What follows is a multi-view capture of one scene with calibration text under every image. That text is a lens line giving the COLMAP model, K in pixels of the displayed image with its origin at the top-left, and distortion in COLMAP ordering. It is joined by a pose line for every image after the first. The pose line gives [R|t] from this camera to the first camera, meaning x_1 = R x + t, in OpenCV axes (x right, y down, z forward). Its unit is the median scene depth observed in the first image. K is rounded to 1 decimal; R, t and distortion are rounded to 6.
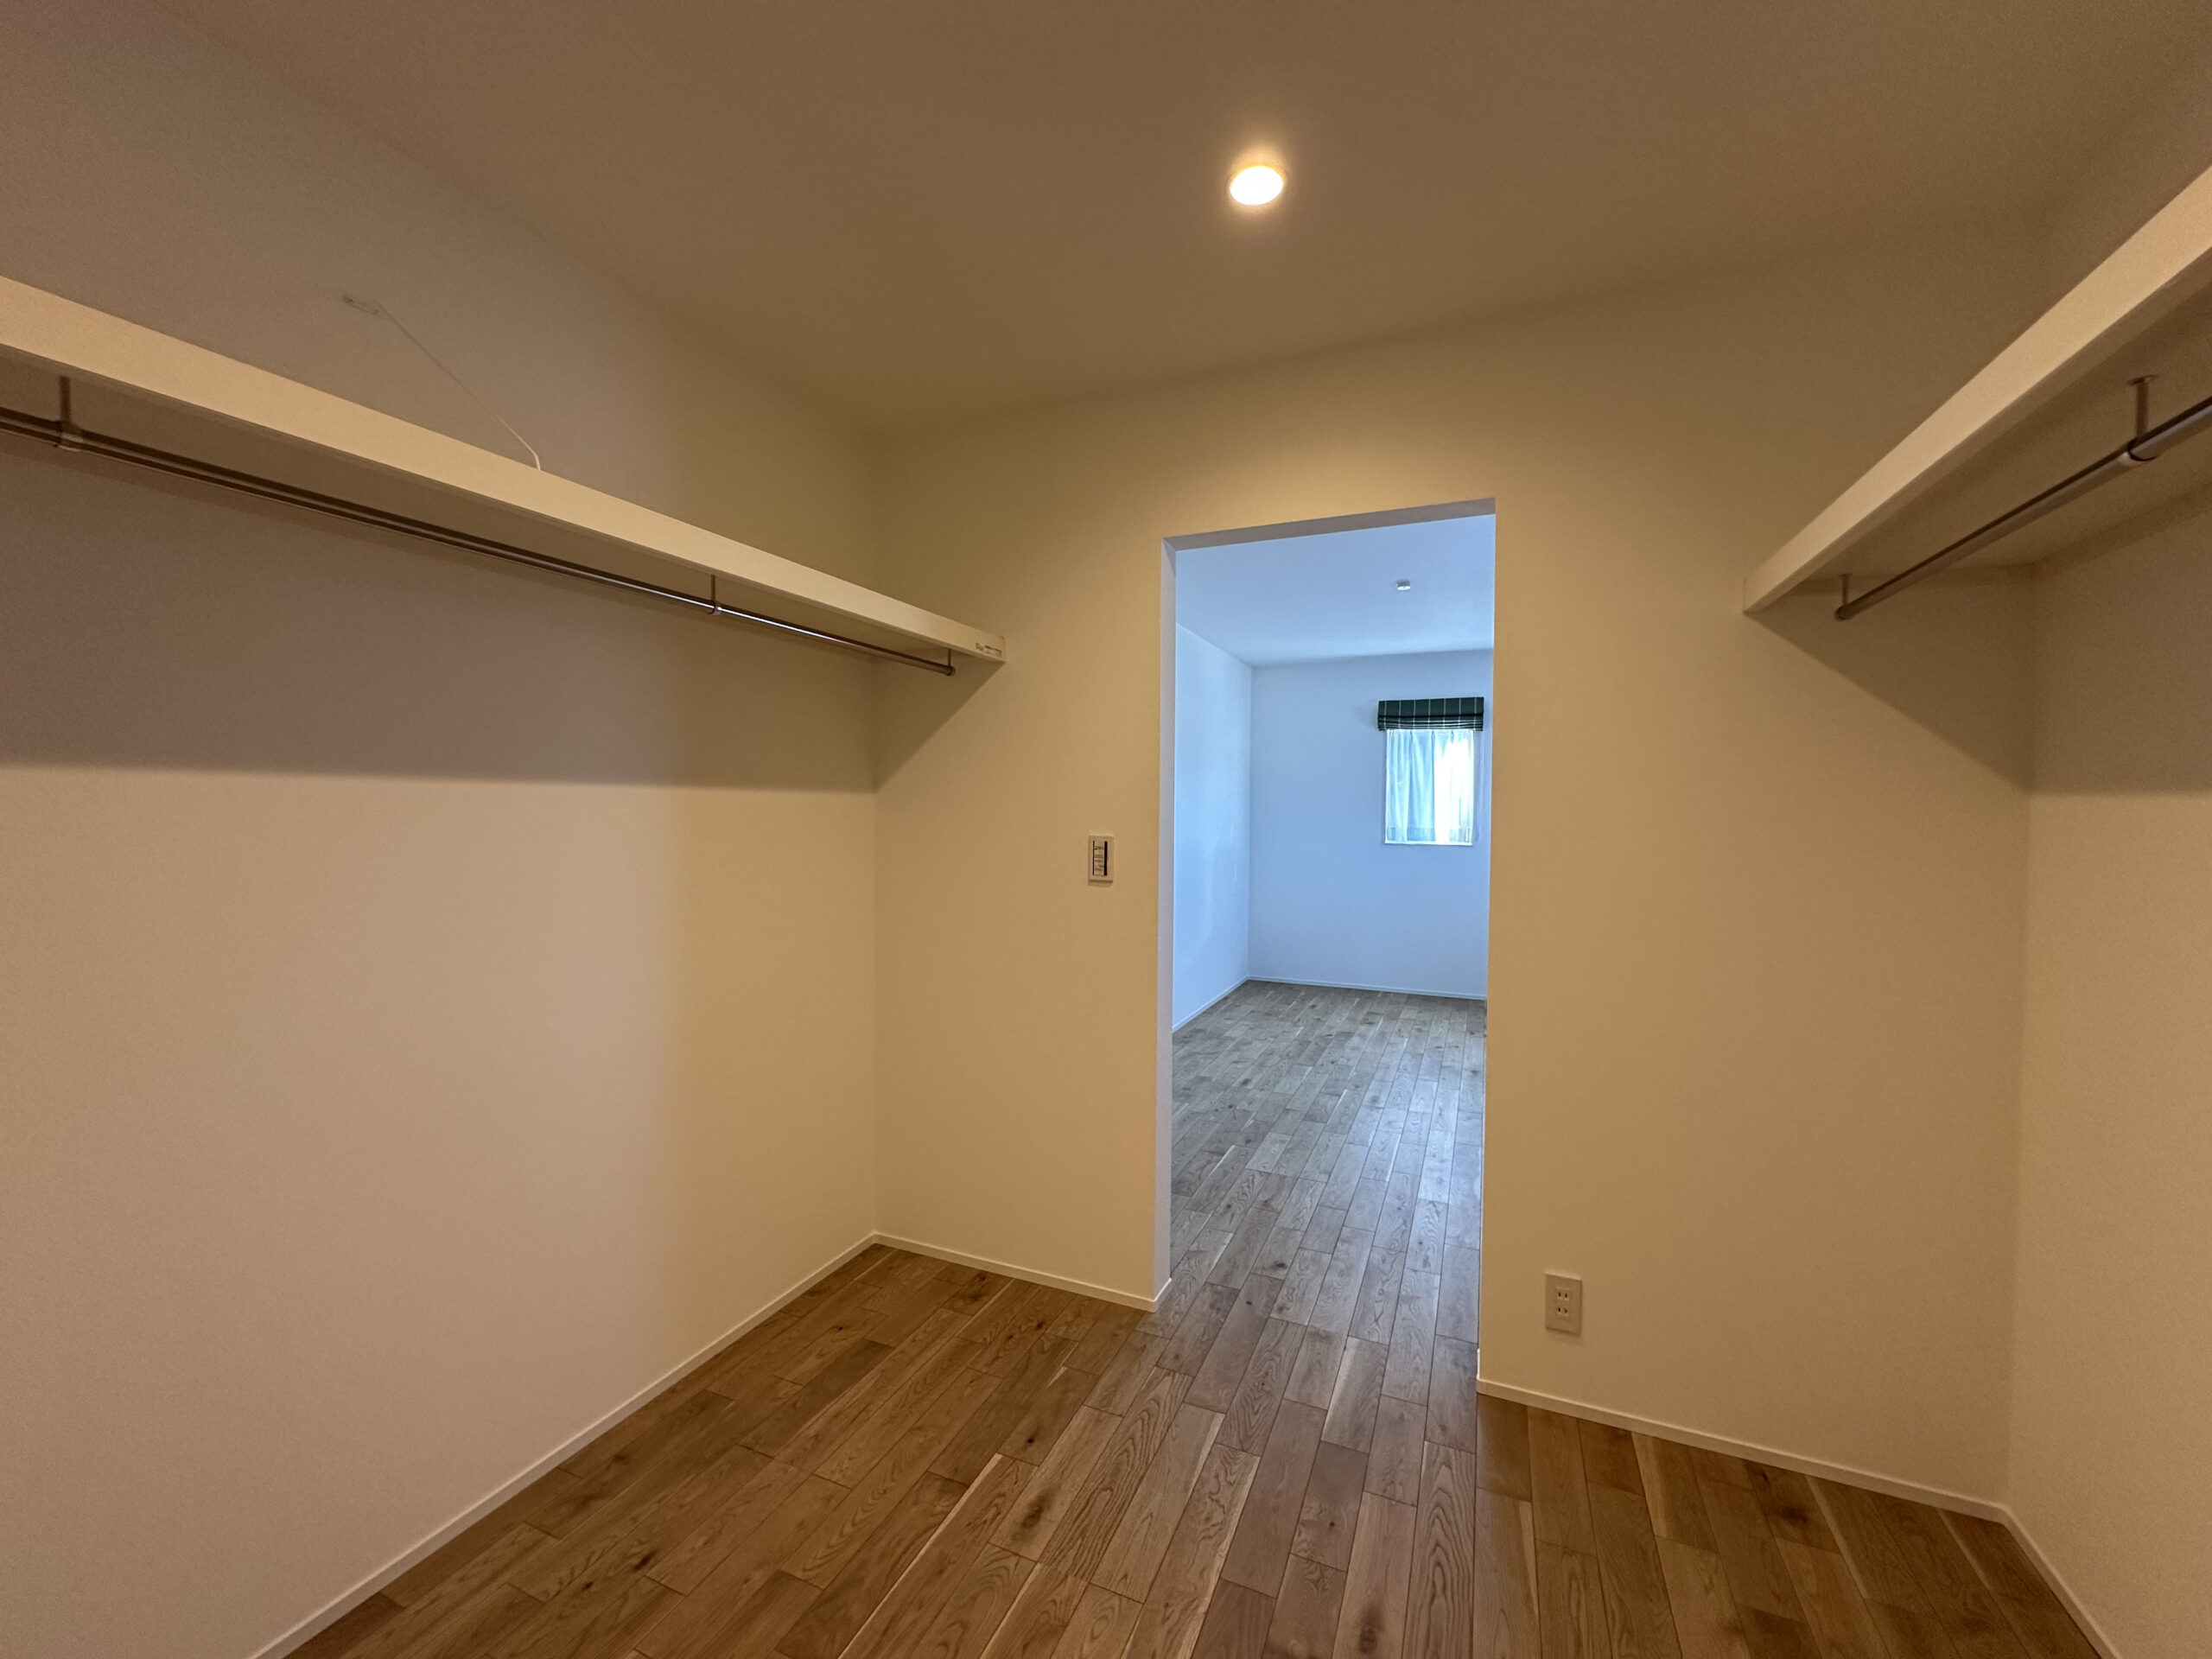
lens RADIAL K [[886.5, 0, 1105.7], [0, 886.5, 821.5], [0, 0, 1]] dist [0.002565, 0.000112]
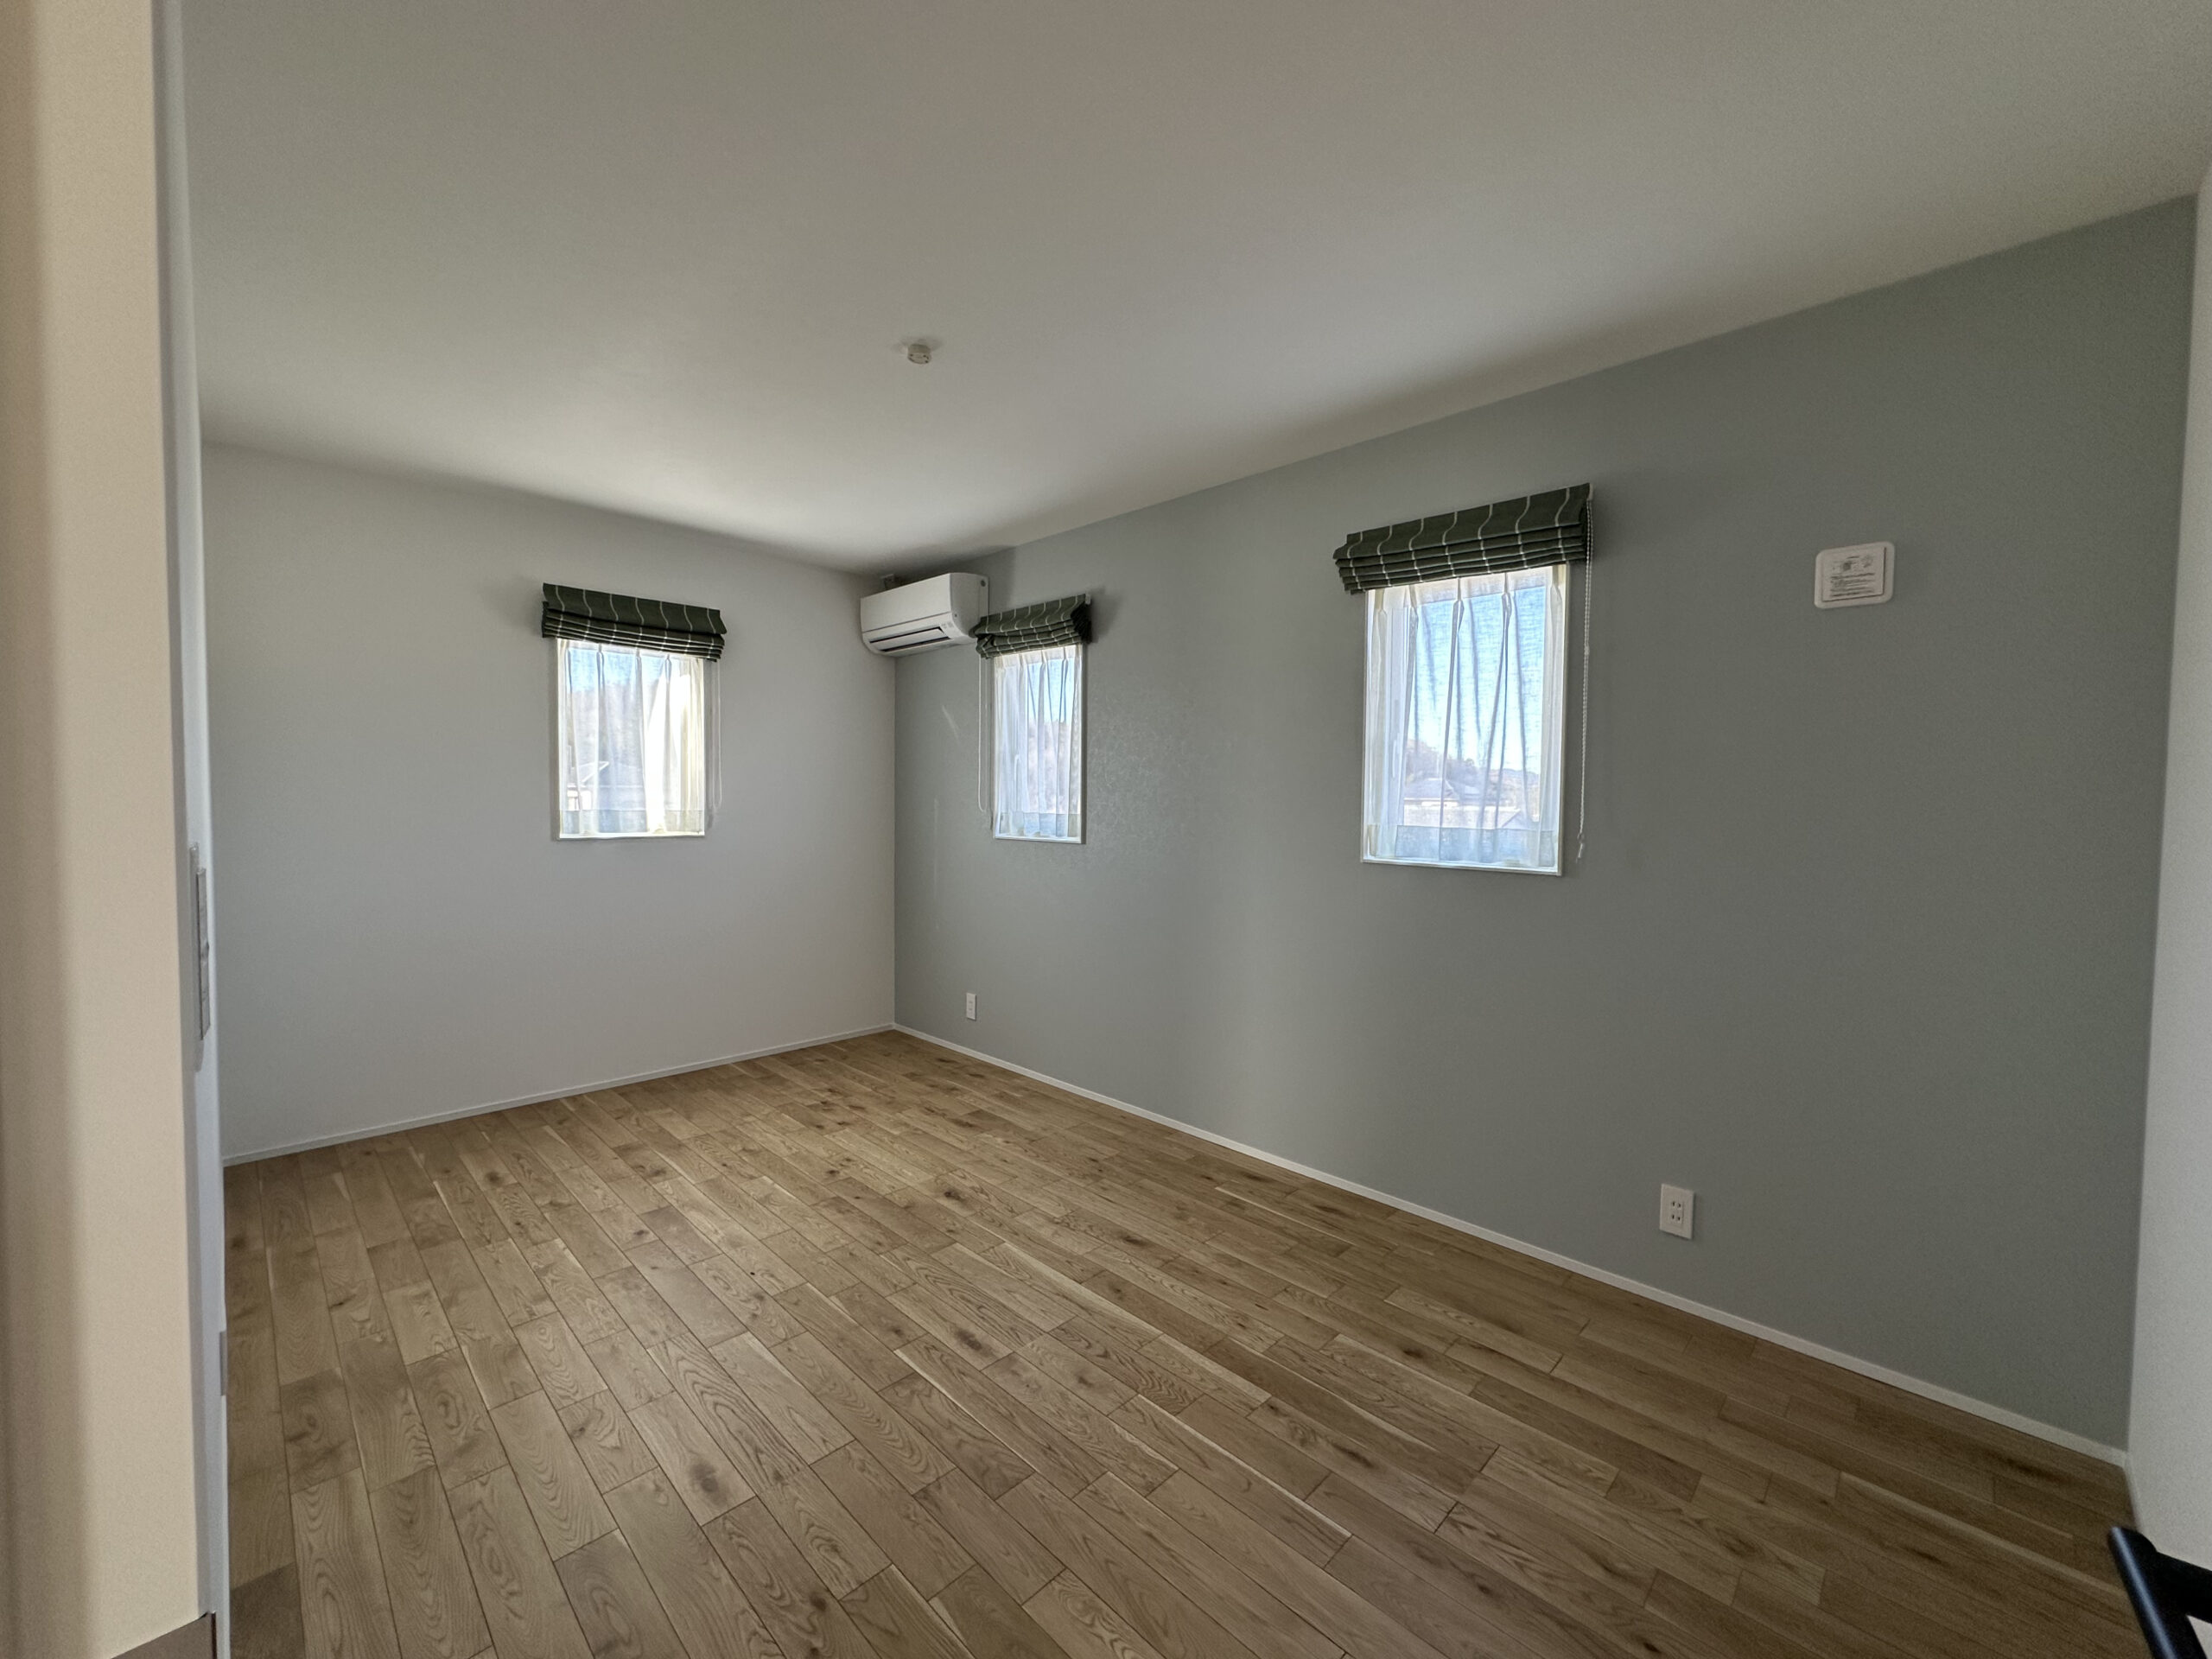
lens RADIAL K [[886.5, 0, 1106.4], [0, 886.5, 825.0], [0, 0, 1]] dist [0.002565, 0.000112]
pose [[0.363262, -0.042767, 0.930705, -0.090352], [0.004924, 0.999020, 0.043984, -0.007863], [-0.931674, -0.011395, 0.363117, 0.485129]]
